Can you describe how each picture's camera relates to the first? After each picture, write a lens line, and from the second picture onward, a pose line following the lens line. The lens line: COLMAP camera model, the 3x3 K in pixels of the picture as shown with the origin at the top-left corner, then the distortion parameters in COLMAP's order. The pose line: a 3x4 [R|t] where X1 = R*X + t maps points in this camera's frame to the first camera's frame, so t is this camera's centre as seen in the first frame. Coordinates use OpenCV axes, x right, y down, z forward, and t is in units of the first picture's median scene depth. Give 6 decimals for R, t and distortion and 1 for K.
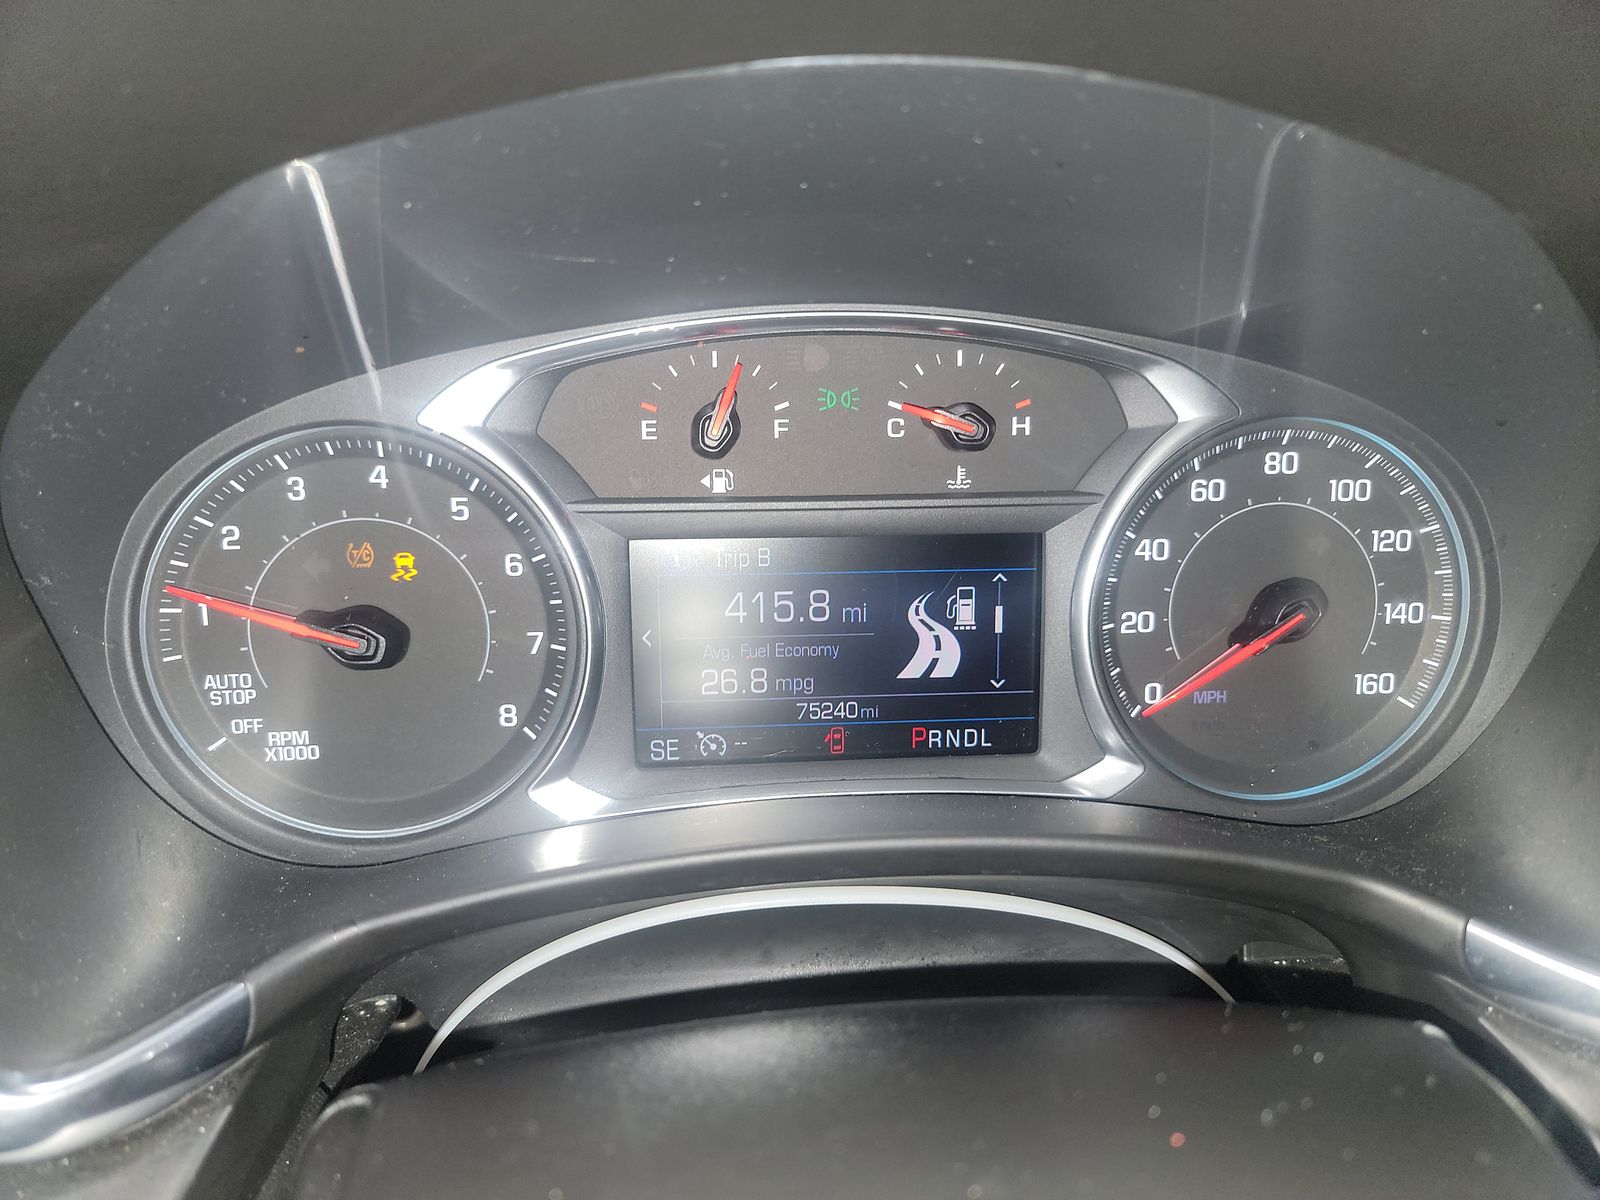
lens RADIAL K [[1121.4, 0, 799.7], [0, 1121.4, 599.9], [0, 0, 1]] dist [0.007597, 0.000548]
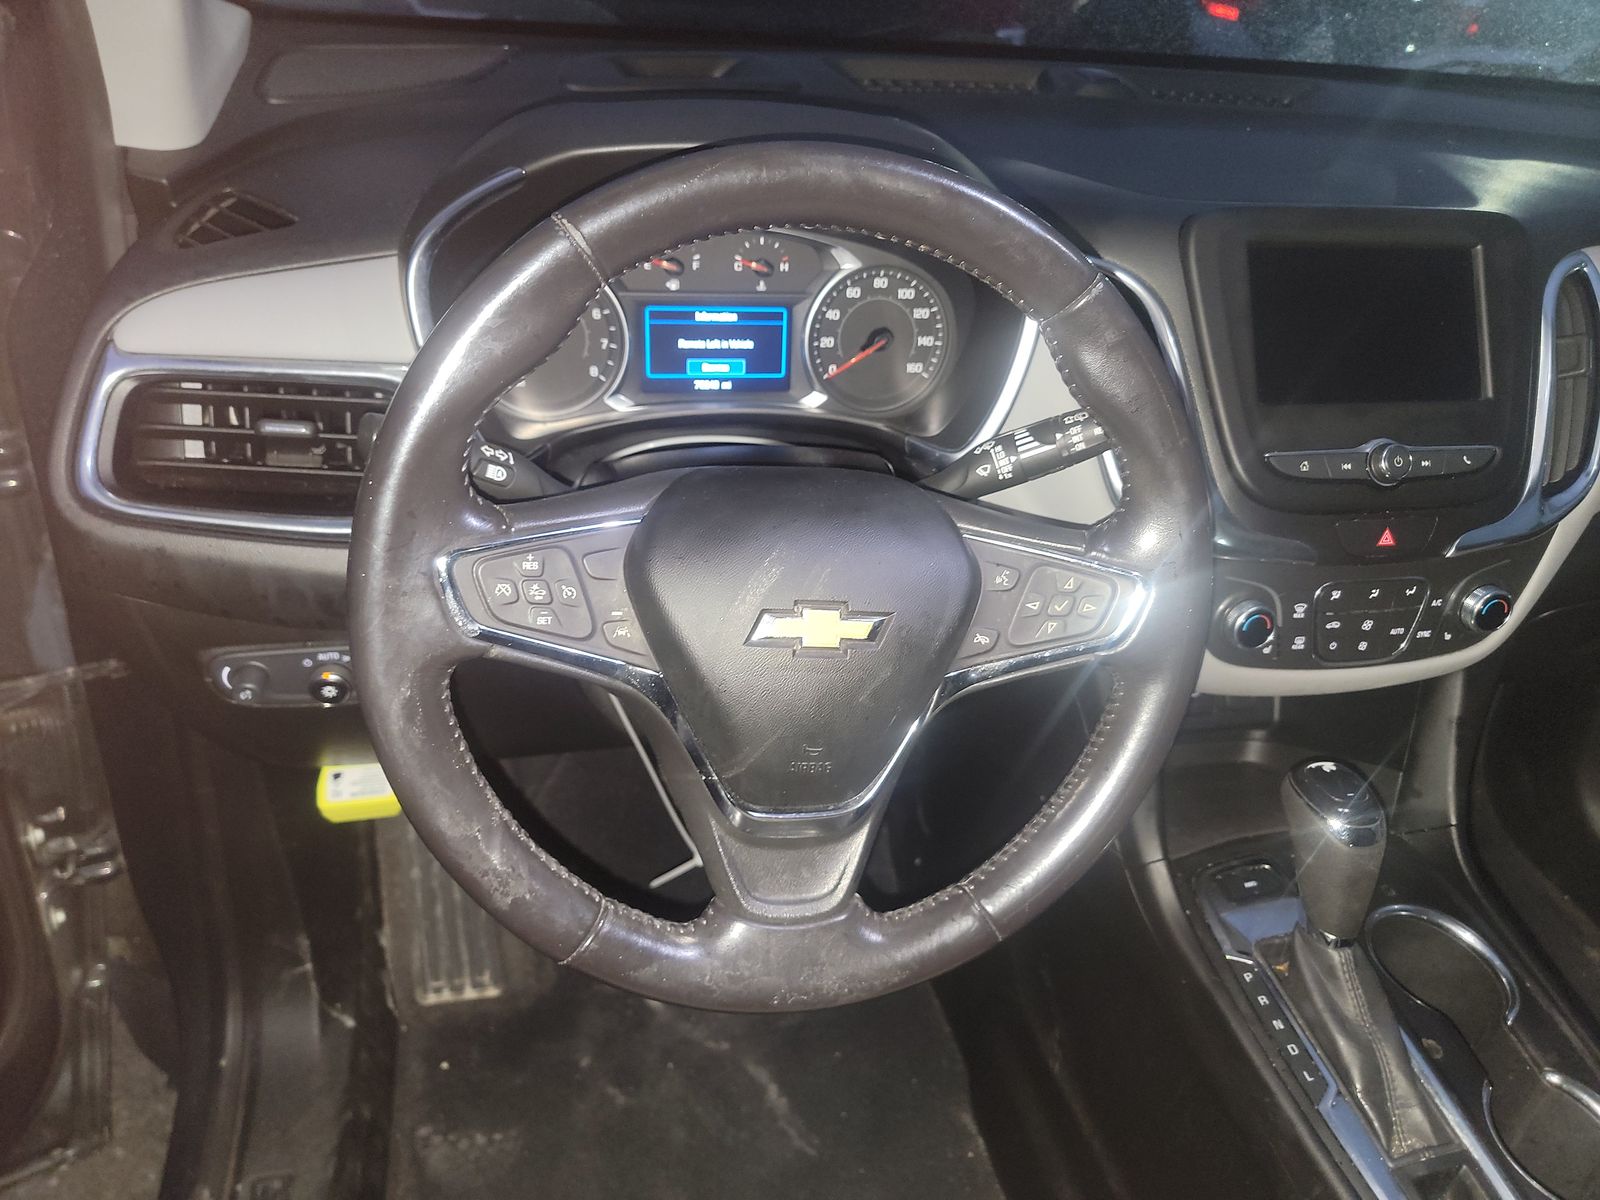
lens RADIAL K [[1121.4, 0, 803.7], [0, 1121.4, 597.4], [0, 0, 1]] dist [0.007597, 0.000548]
pose [[0.990325, -0.007369, 0.138575, -0.135576], [-0.024501, 0.973617, 0.226868, 0.006964], [-0.136591, -0.228069, 0.964016, -1.759337]]
